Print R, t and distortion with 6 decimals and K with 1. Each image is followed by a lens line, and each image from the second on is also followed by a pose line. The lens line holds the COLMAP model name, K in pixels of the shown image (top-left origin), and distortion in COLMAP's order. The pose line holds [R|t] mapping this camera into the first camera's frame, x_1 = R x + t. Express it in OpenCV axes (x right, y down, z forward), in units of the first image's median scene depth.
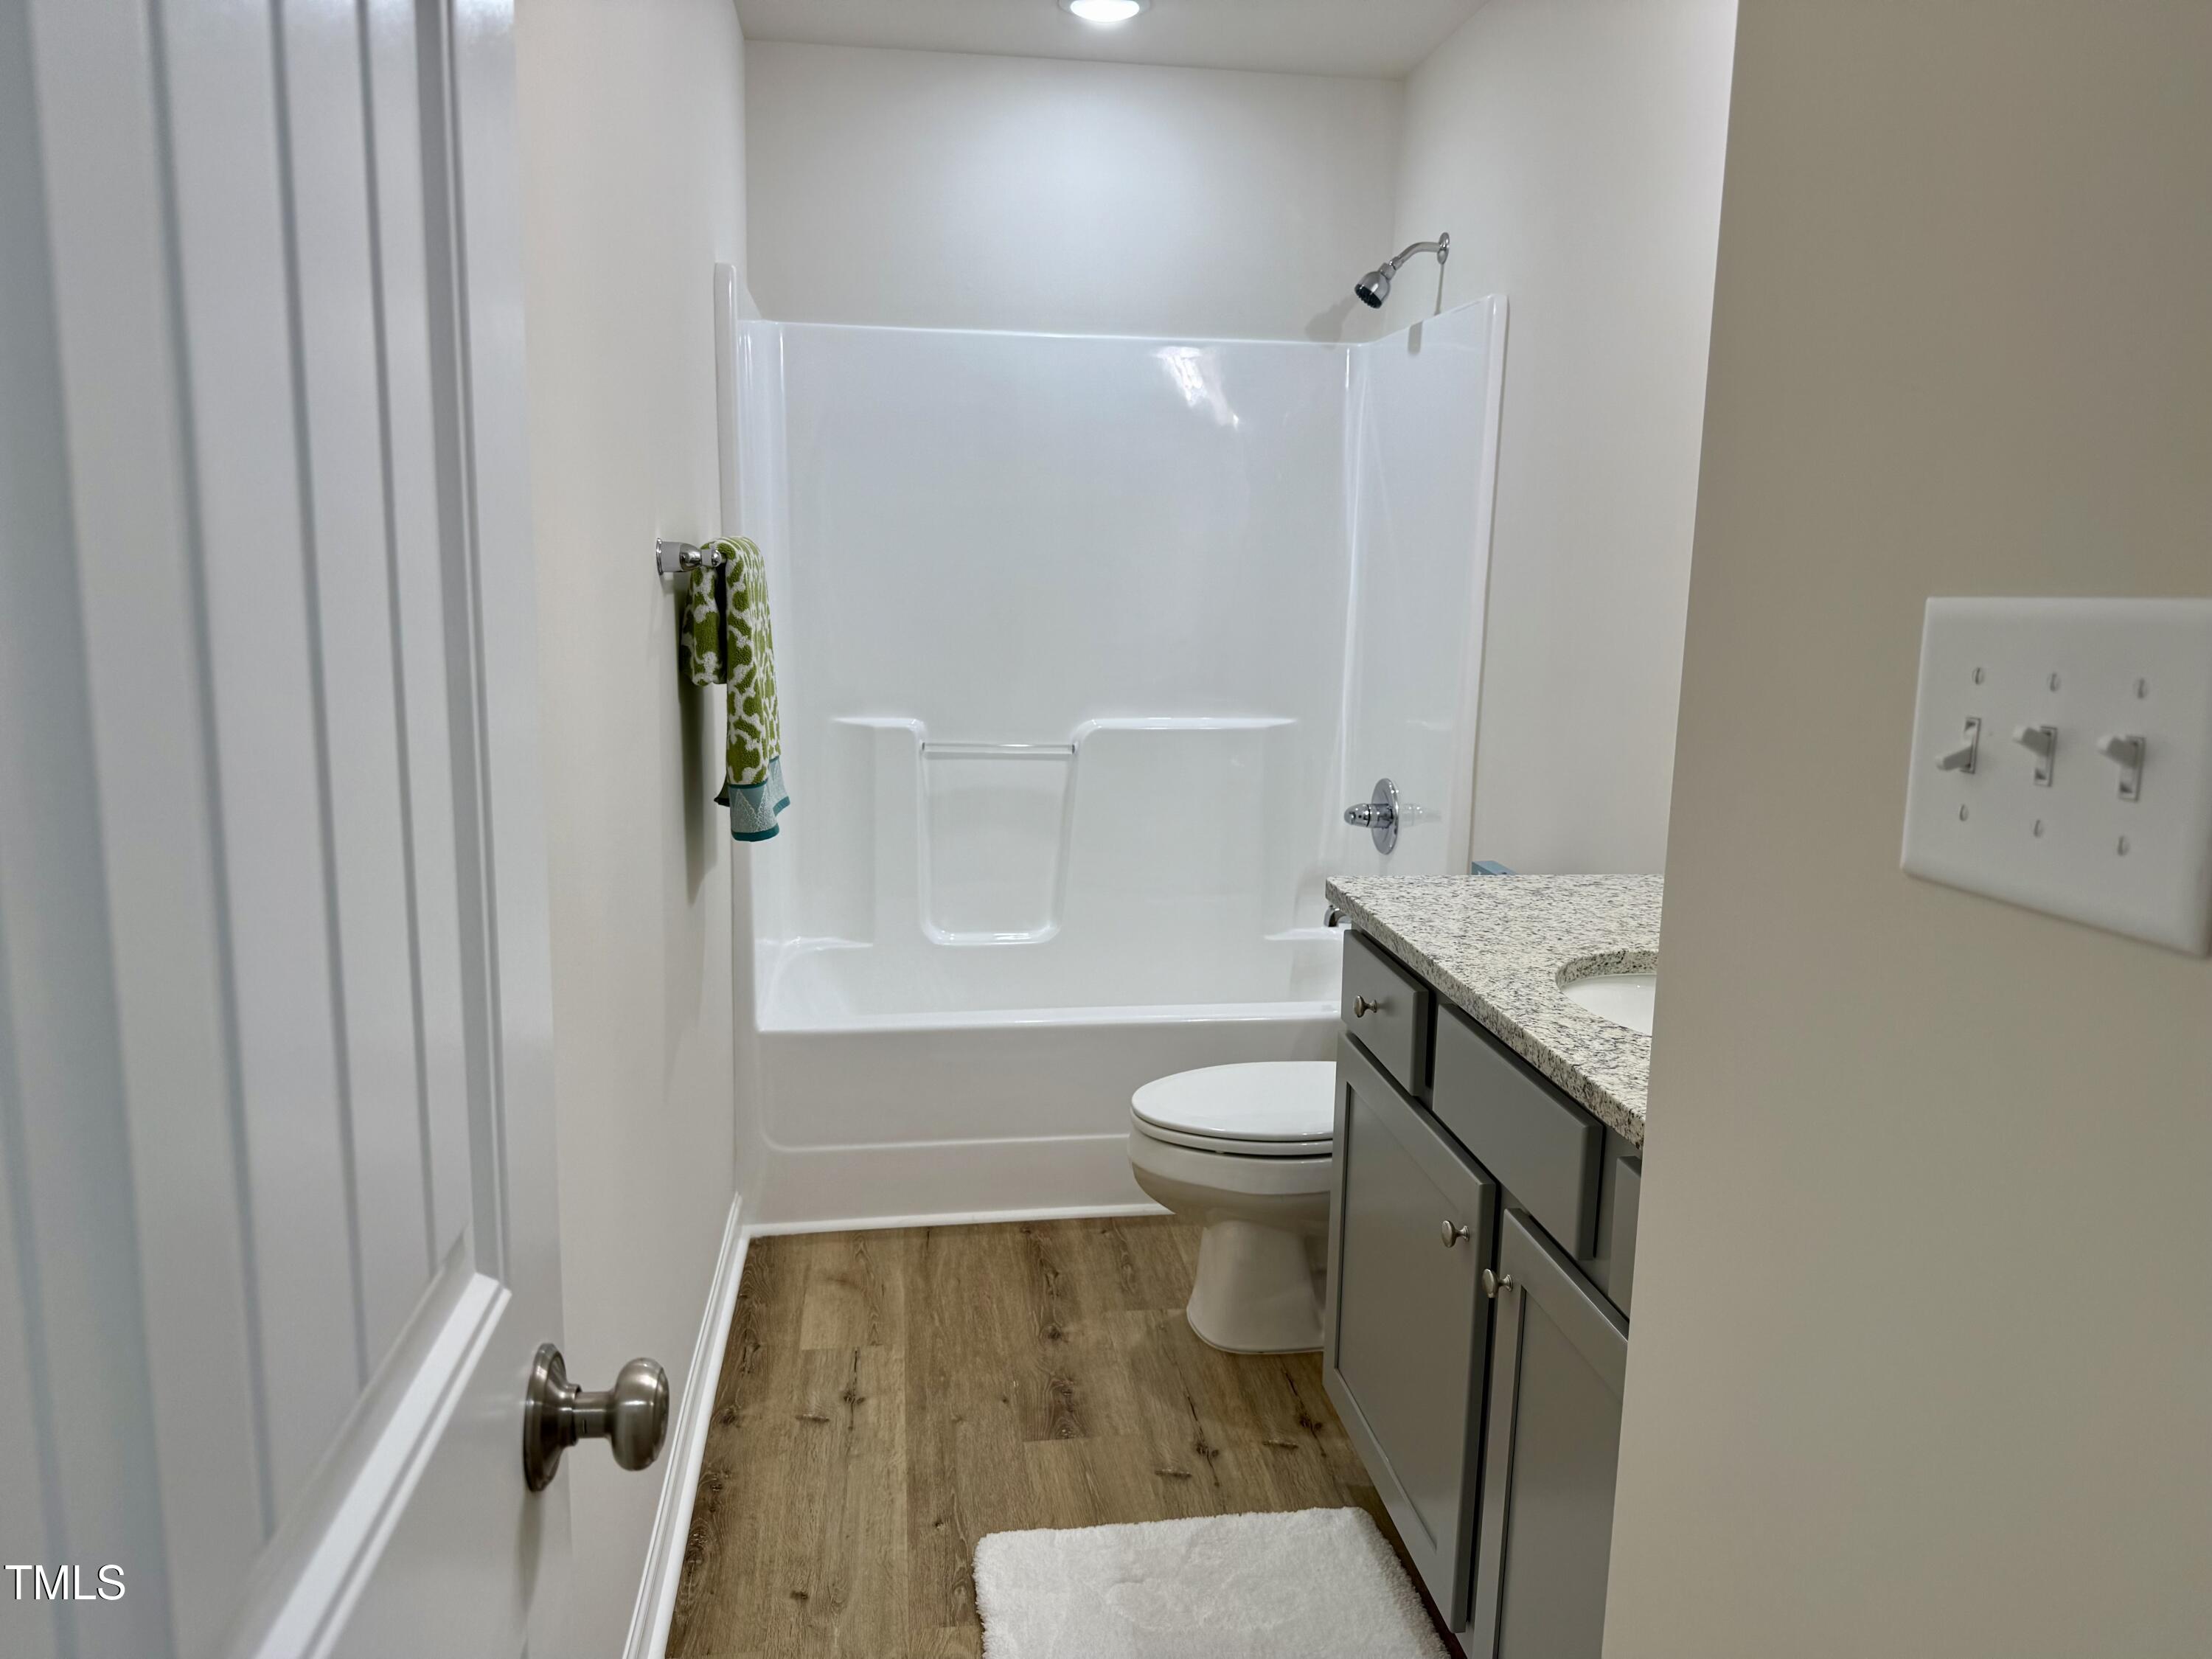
lens RADIAL K [[1561.8, 0, 1106.6], [0, 1561.8, 828.5], [0, 0, 1]] dist [0.002961, -0.000584]
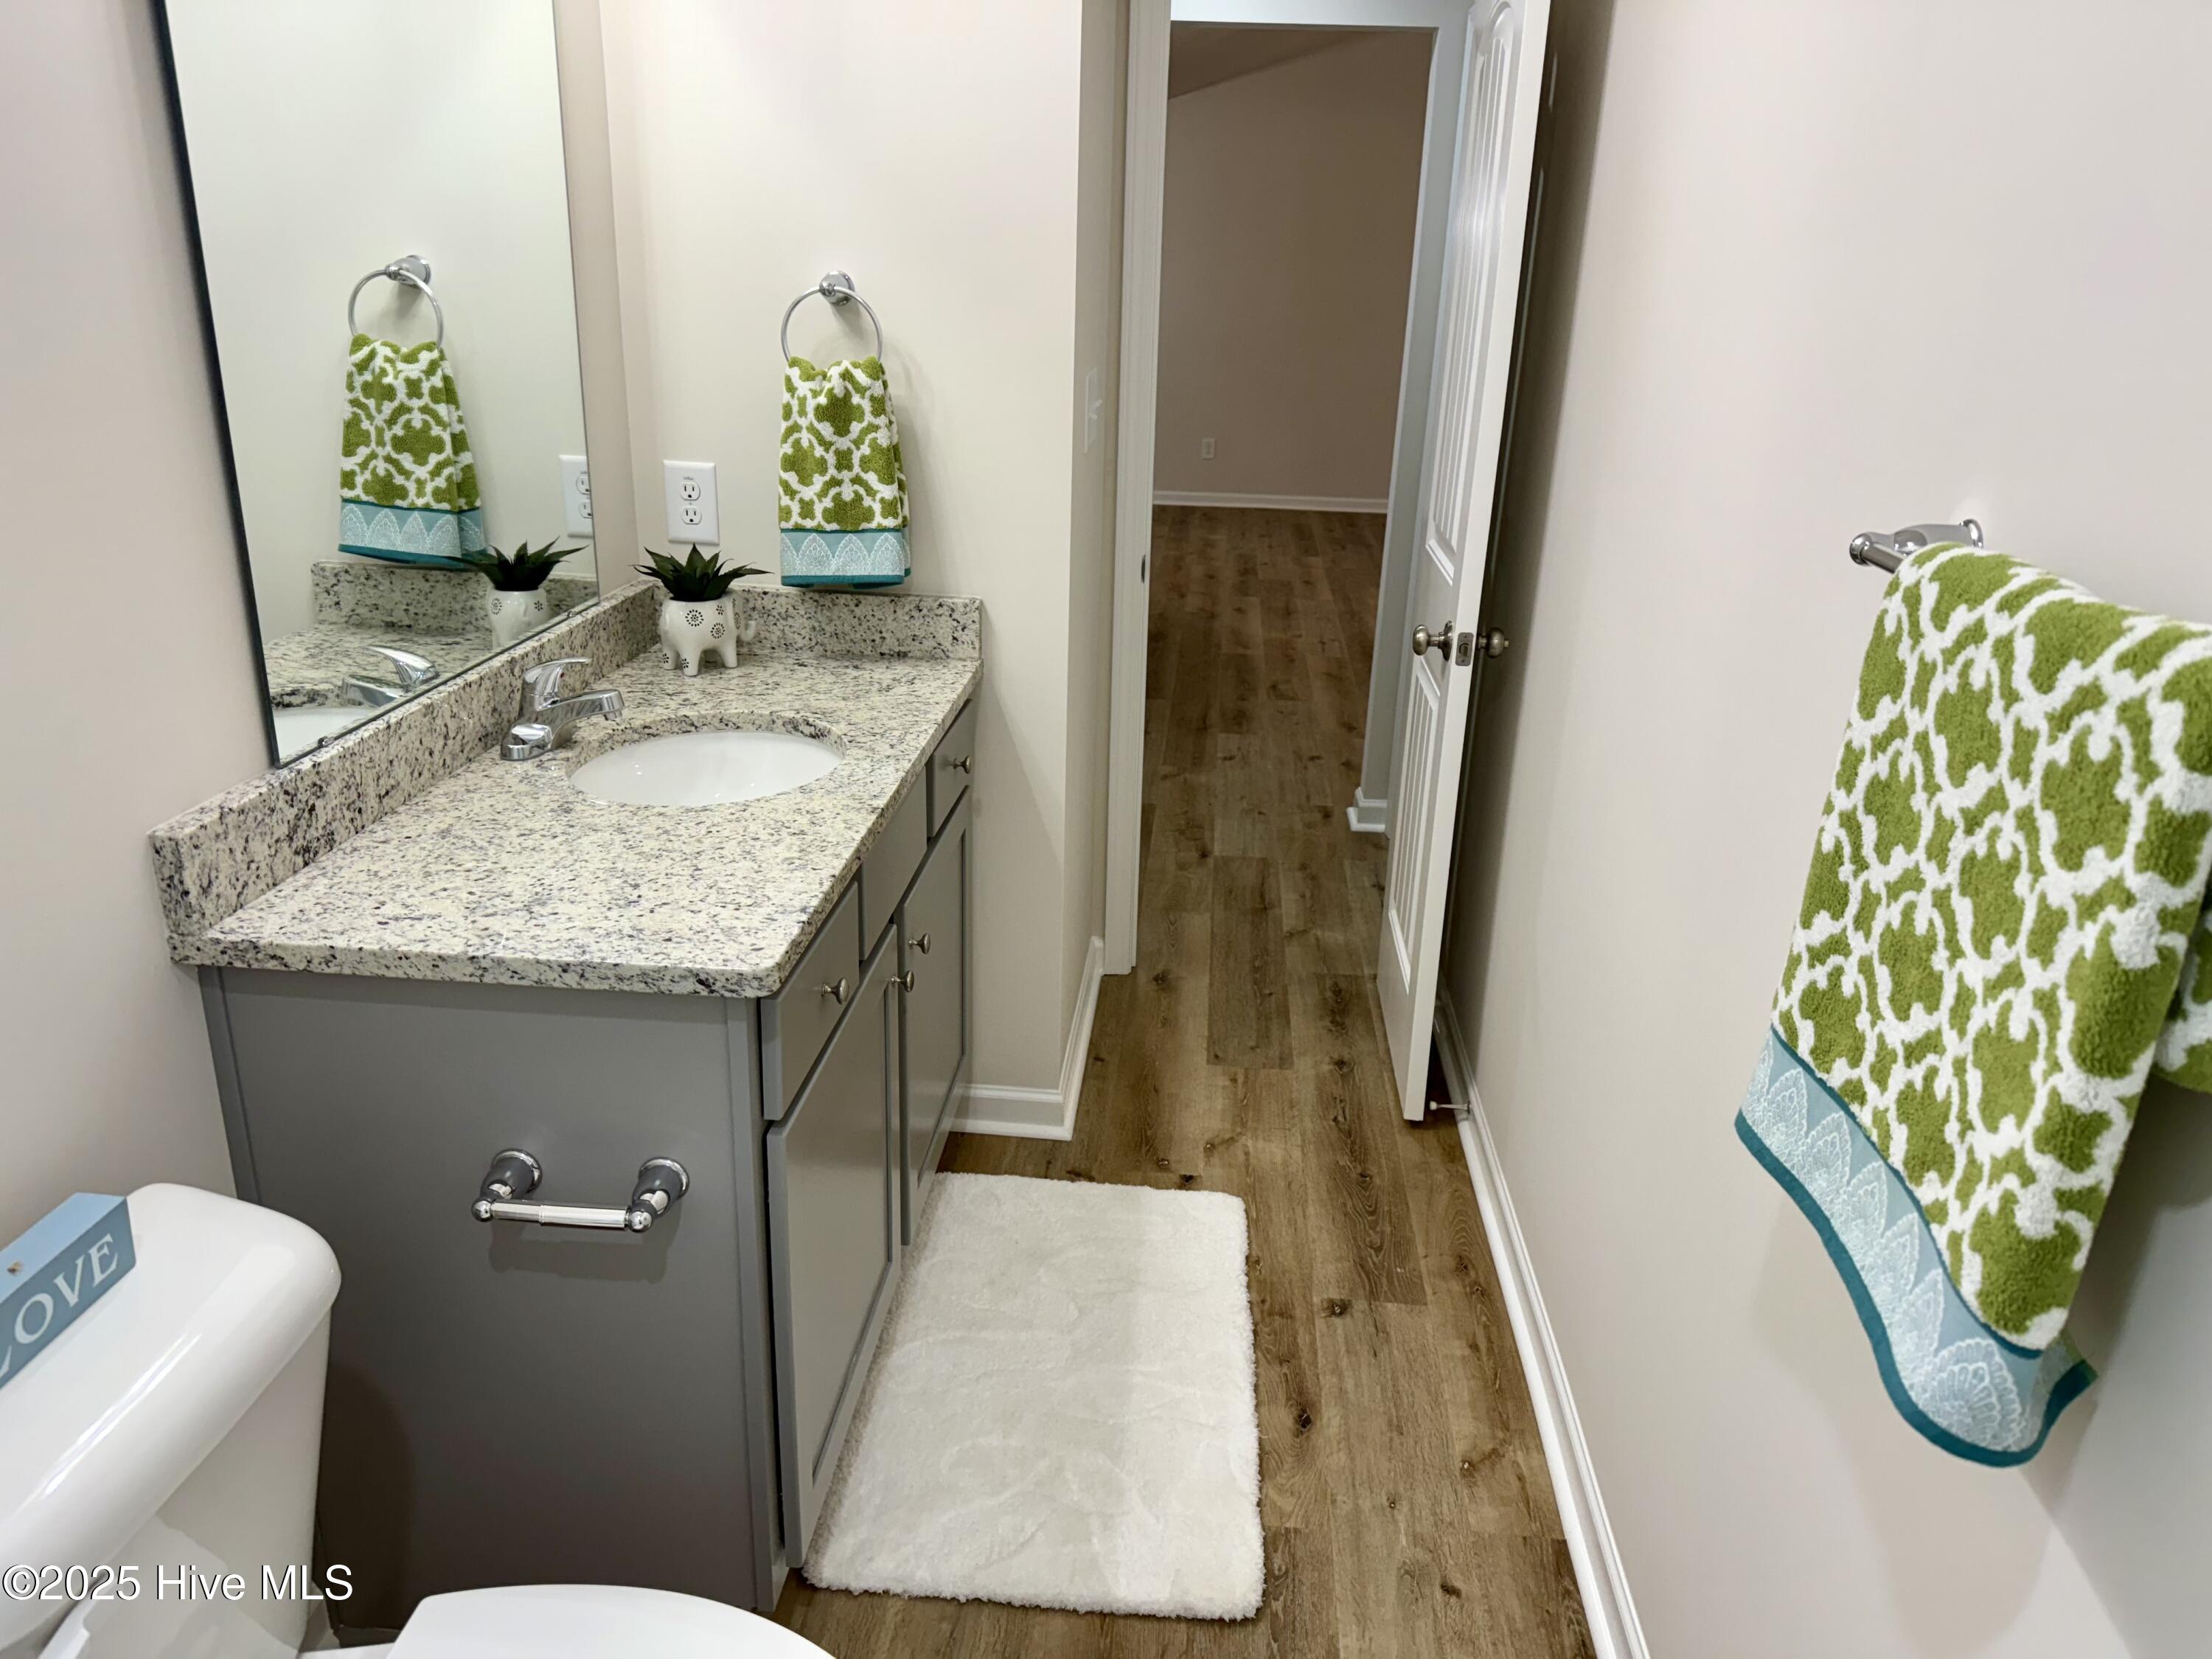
lens RADIAL K [[1561.8, 0, 1106.9], [0, 1561.8, 830.5], [0, 0, 1]] dist [0.002961, -0.000584]
pose [[-0.975914, -0.122038, 0.180825, -0.109030], [-0.016369, 0.867515, 0.497141, -0.364842], [-0.217539, 0.482207, -0.848618, 1.616070]]
